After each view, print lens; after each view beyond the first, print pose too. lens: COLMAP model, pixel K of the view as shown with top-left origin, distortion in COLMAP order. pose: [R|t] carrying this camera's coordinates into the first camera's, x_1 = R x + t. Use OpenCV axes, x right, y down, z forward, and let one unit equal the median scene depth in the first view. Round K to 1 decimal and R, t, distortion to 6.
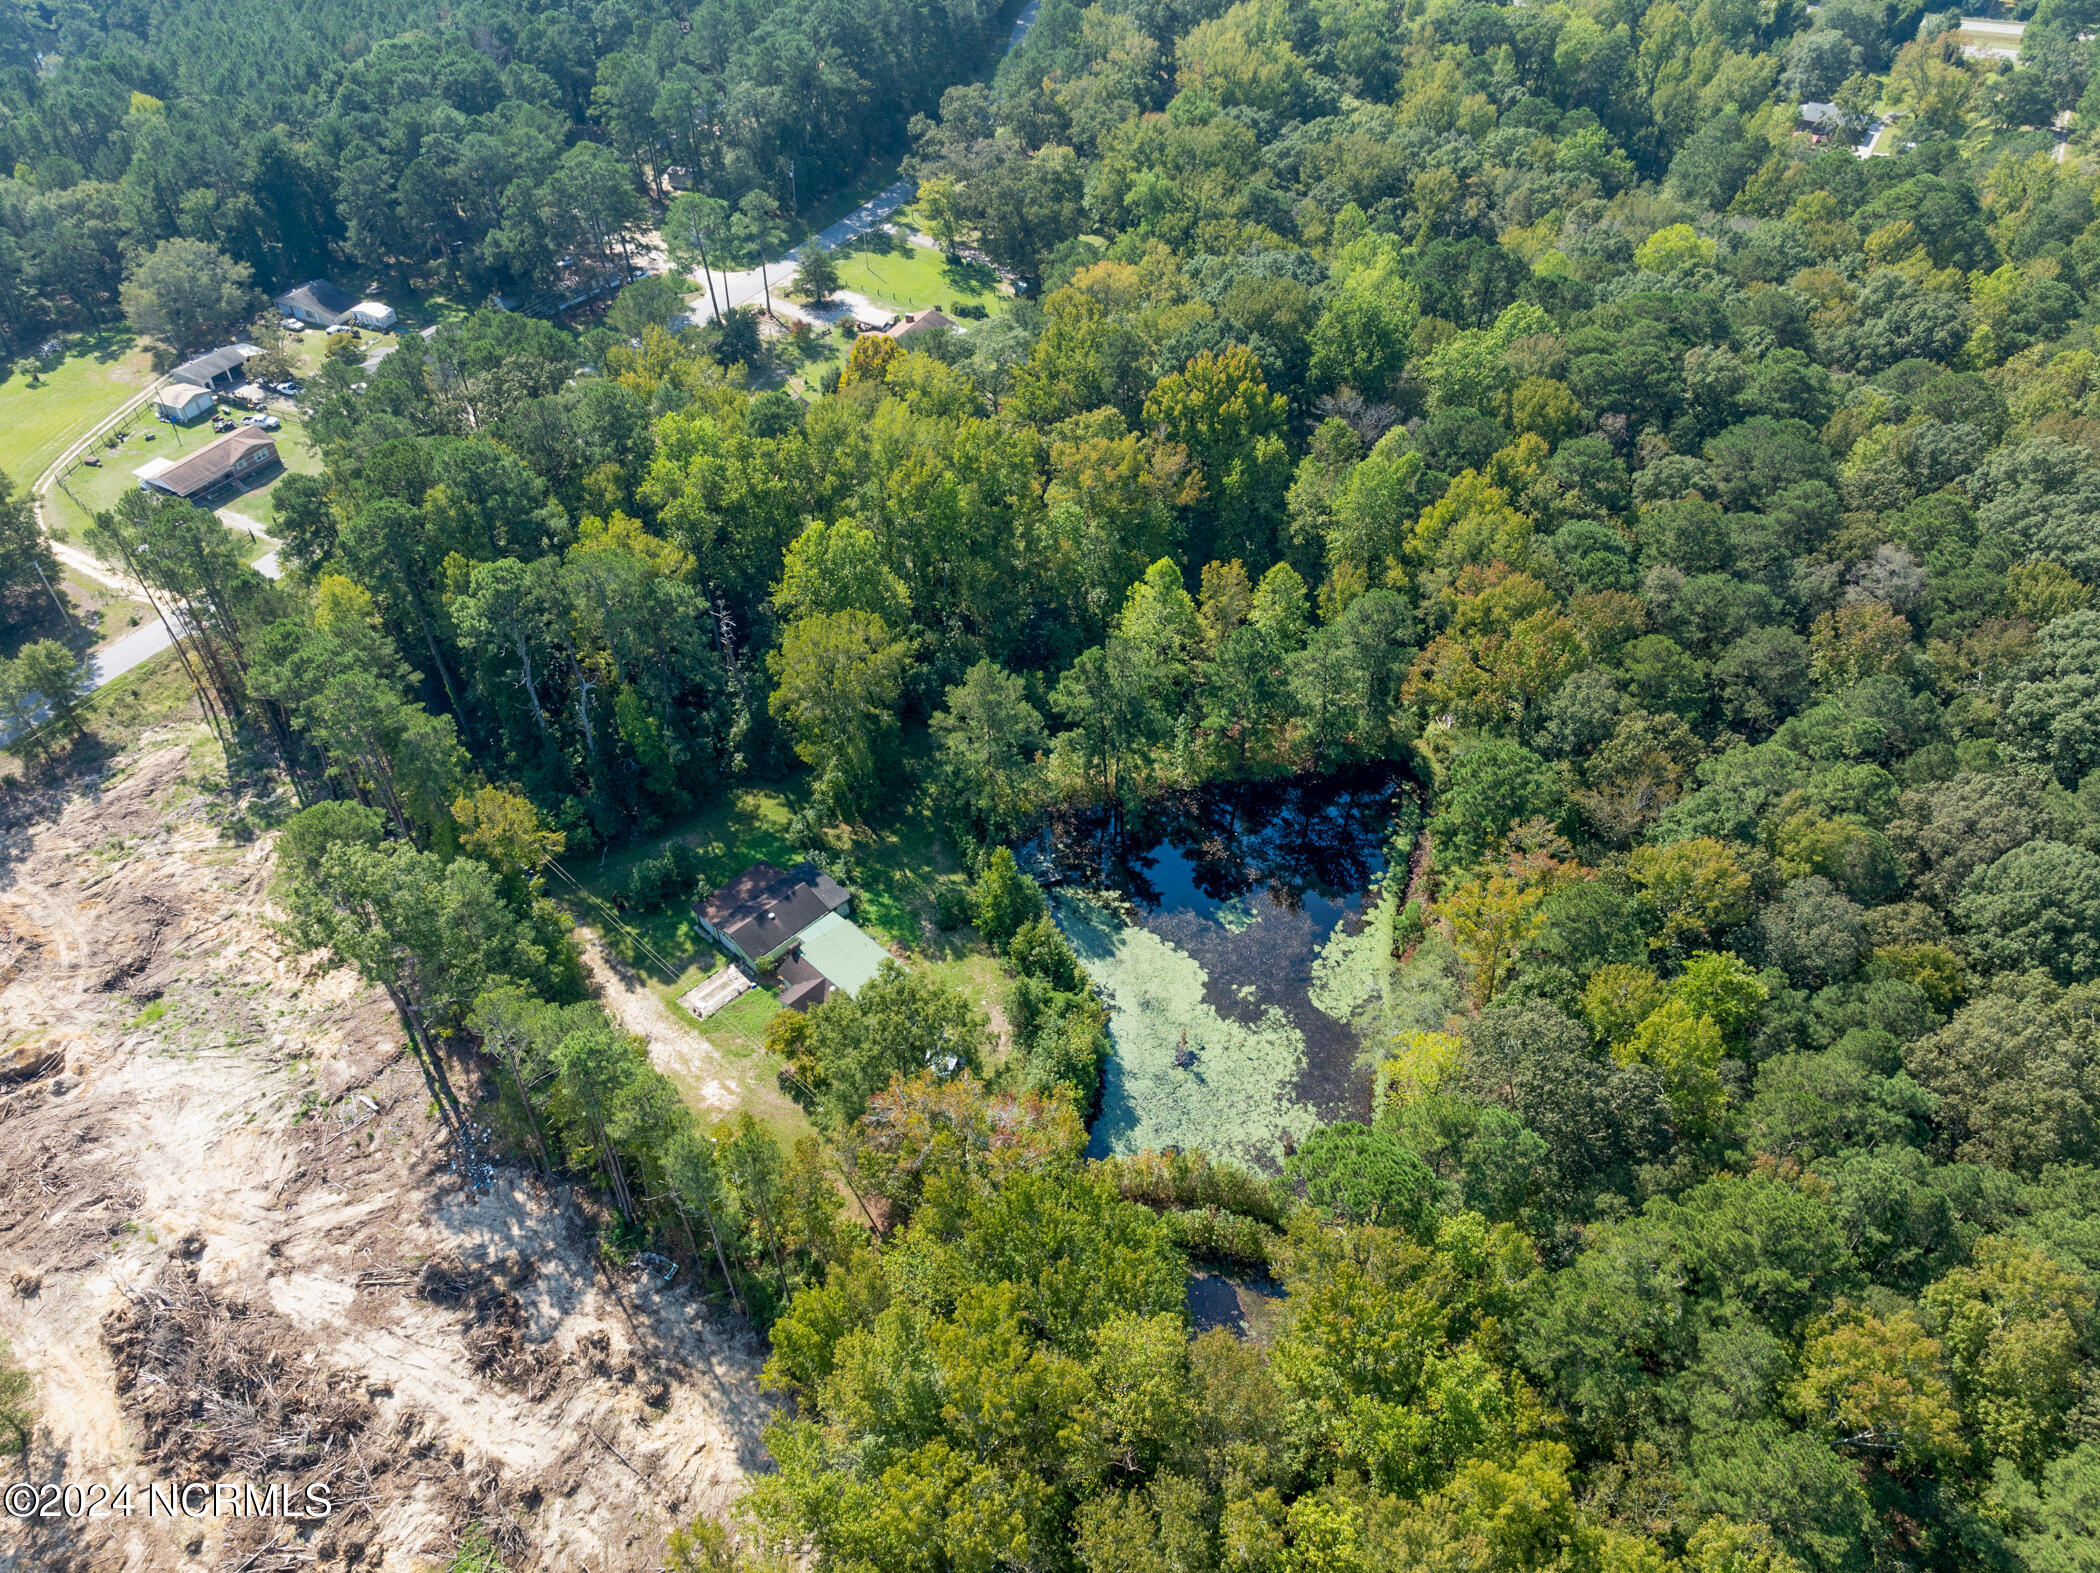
lens RADIAL K [[1476.5, 0, 1046.5], [0, 1476.5, 791.6], [0, 0, 1]] dist [-0.042447, 0.009510]
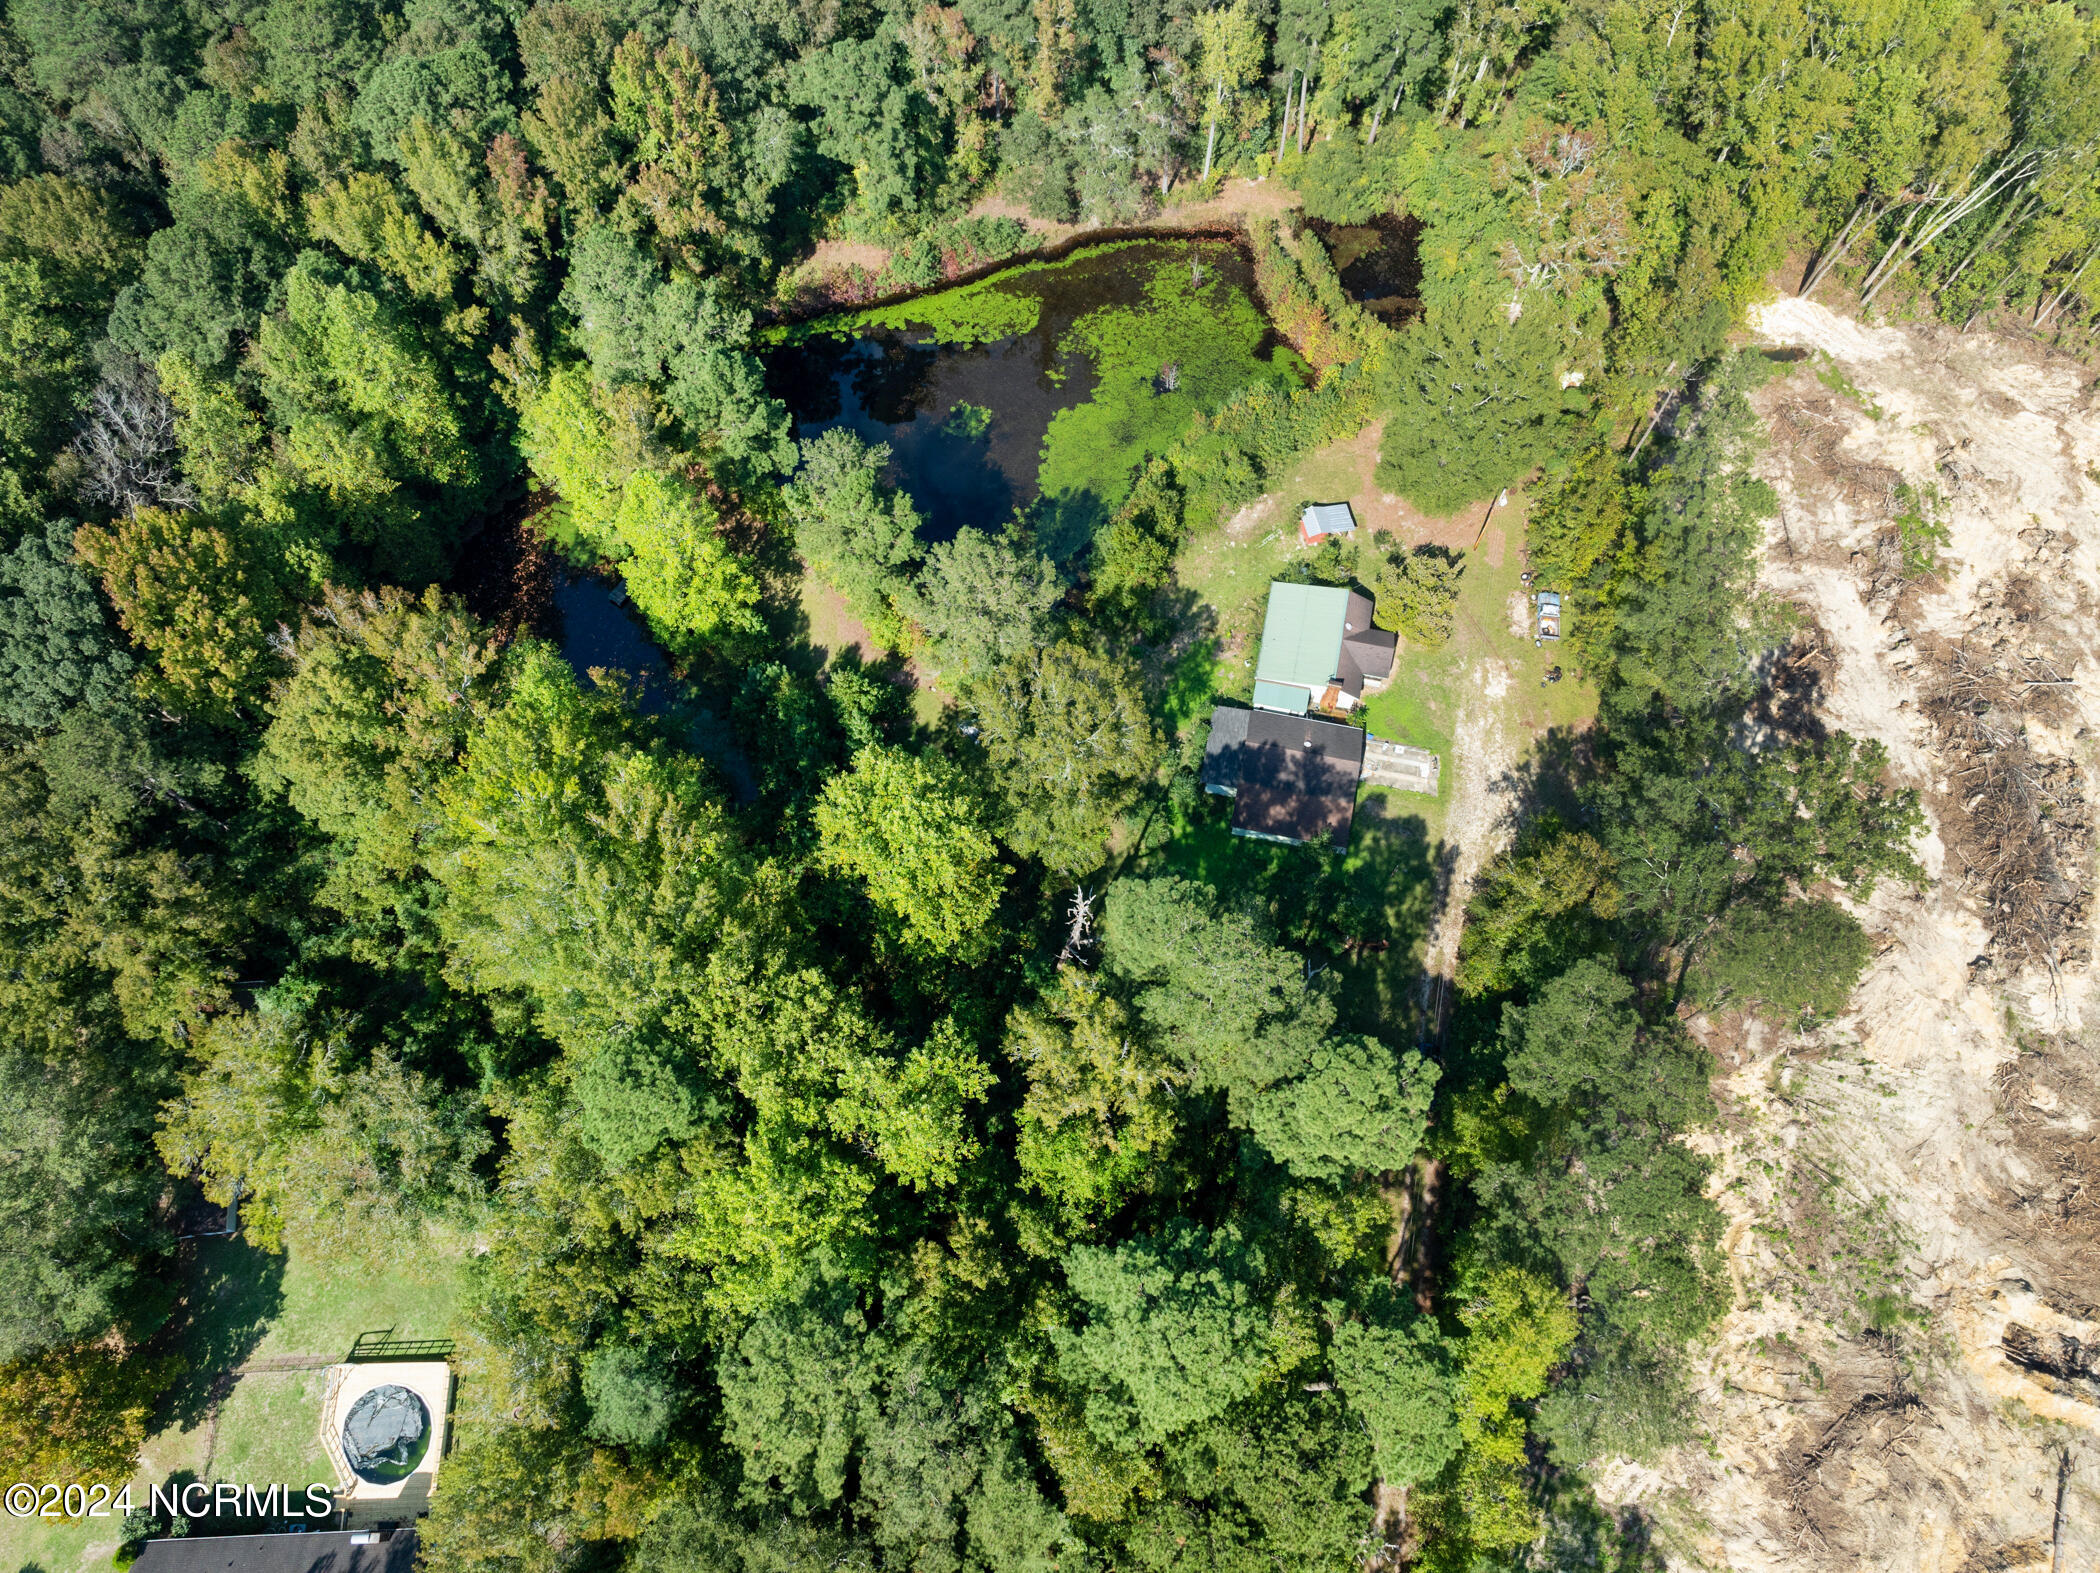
lens RADIAL K [[1482.2, 0, 1045.4], [0, 1482.2, 793.5], [0, 0, 1]] dist [-0.057079, 0.029634]
pose [[-0.533945, -0.772064, 0.344703, -0.424152], [0.578864, -0.036638, 0.814600, -0.694788], [-0.616294, 0.634488, 0.466483, 0.731142]]
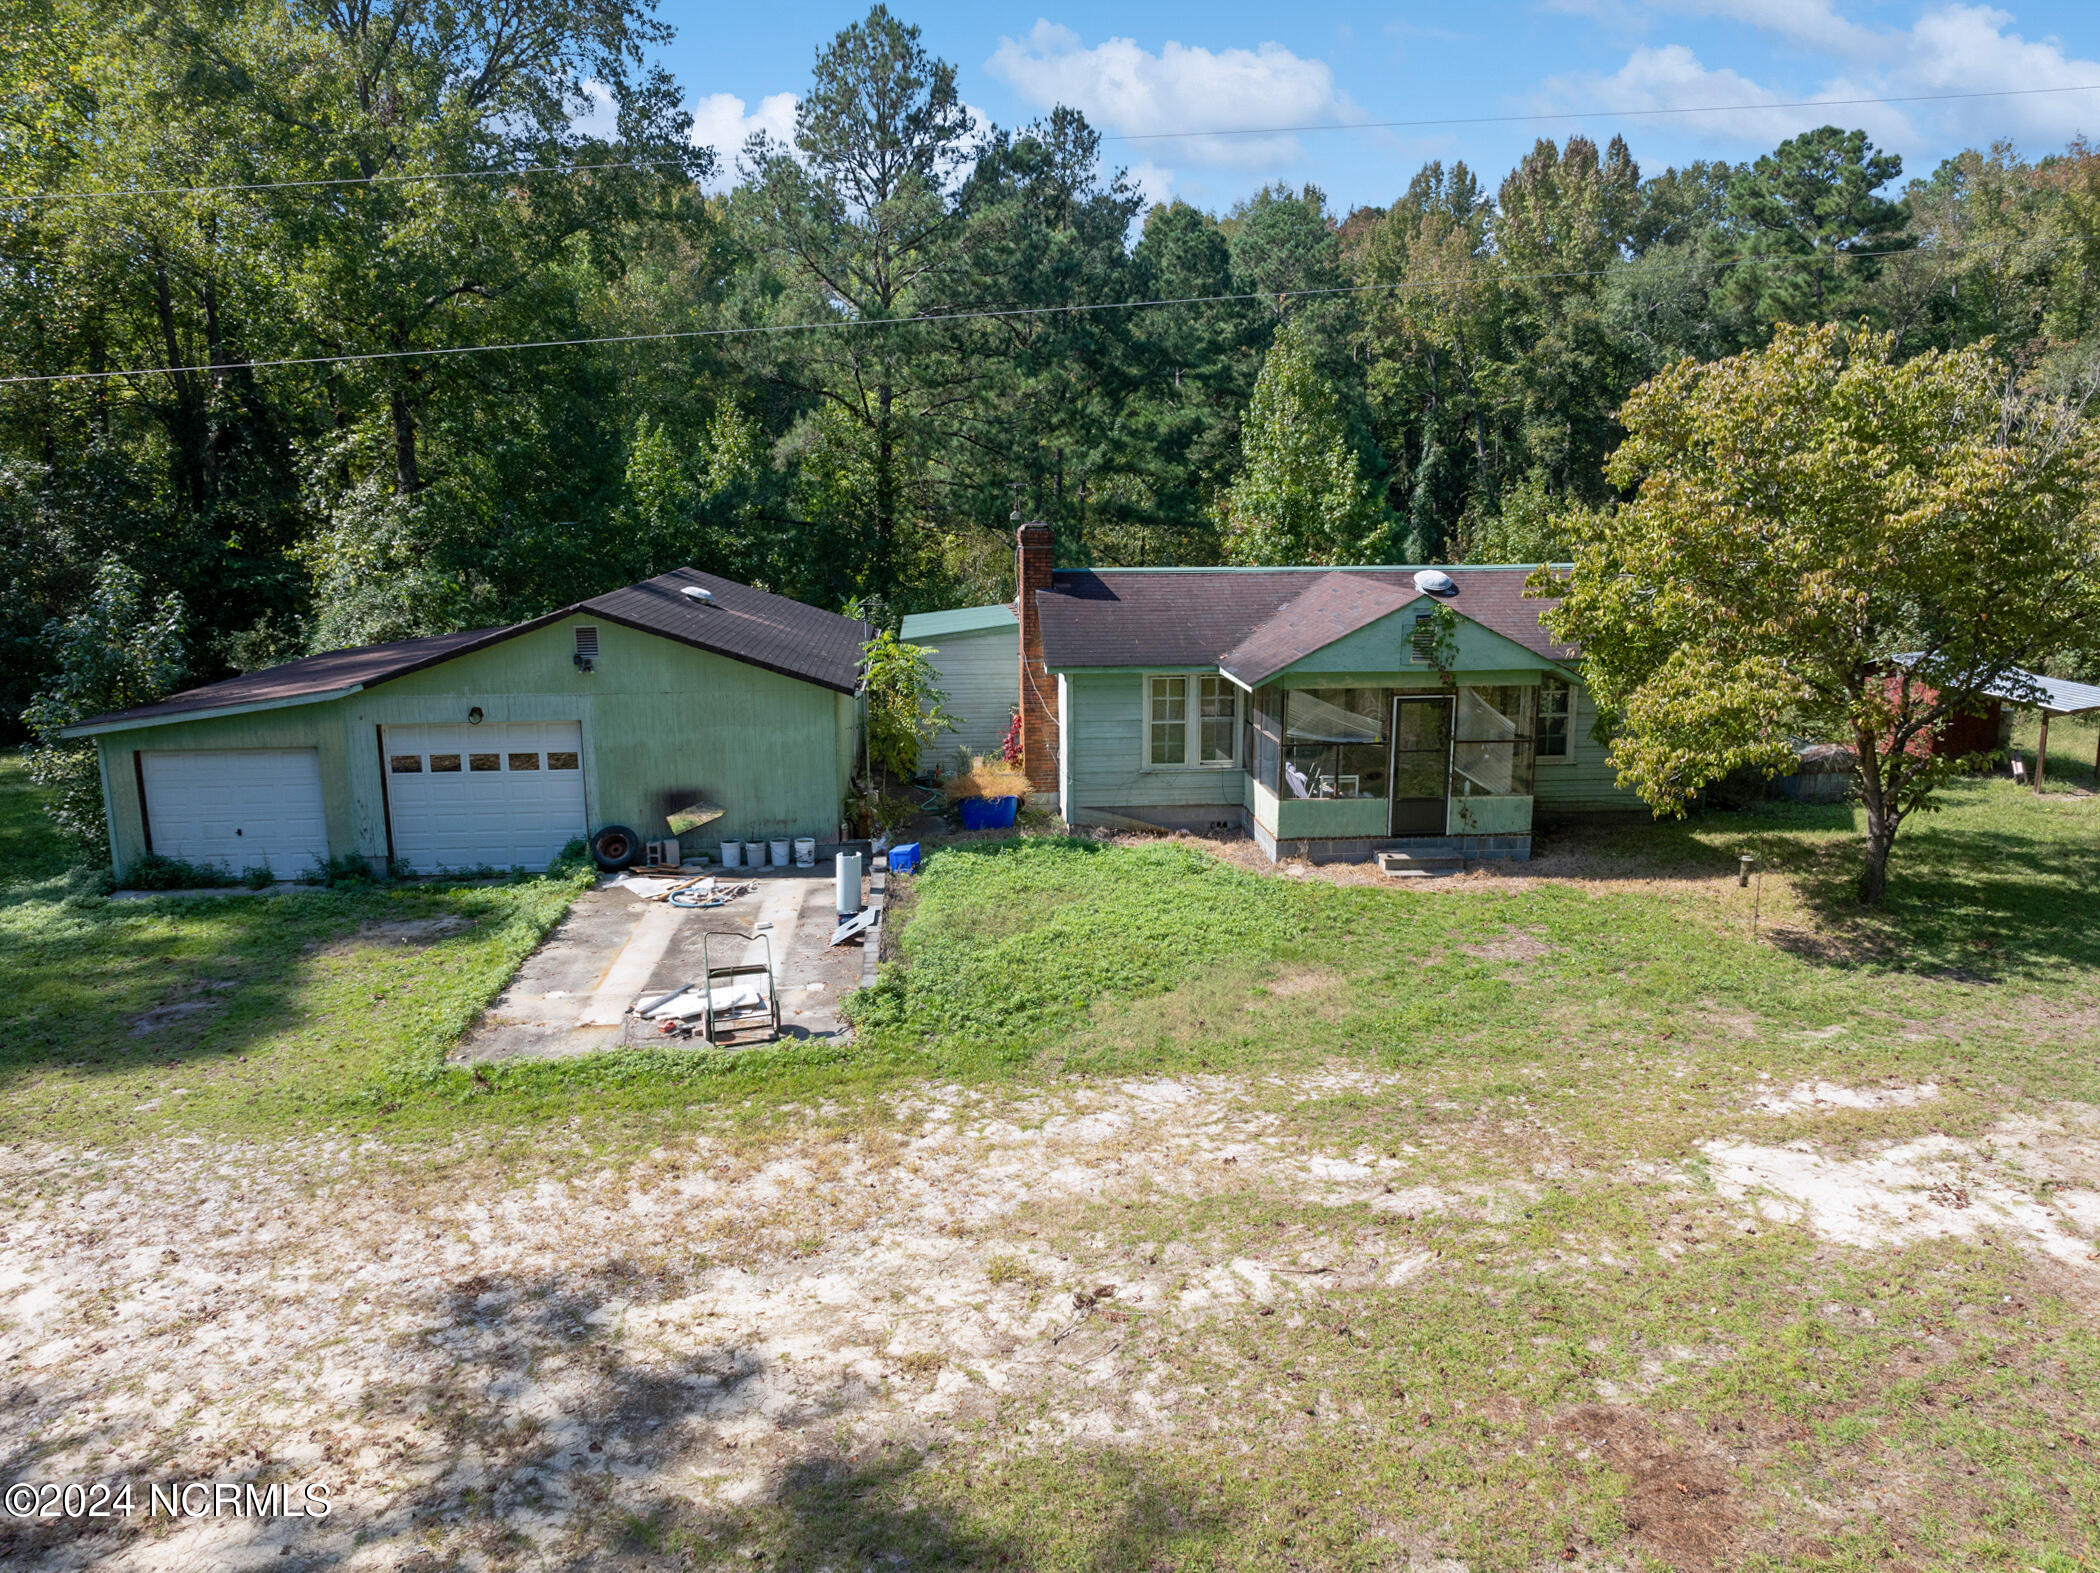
lens RADIAL K [[1504.5, 0, 1050.0], [0, 1504.5, 787.5], [0, 0, 1]] dist [-0.046424, 0.001973]
pose [[0.661020, -0.147623, 0.735704, -0.292973], [0.510973, 0.806563, -0.297260, 0.175264], [-0.549509, 0.572419, 0.608585, 0.902555]]
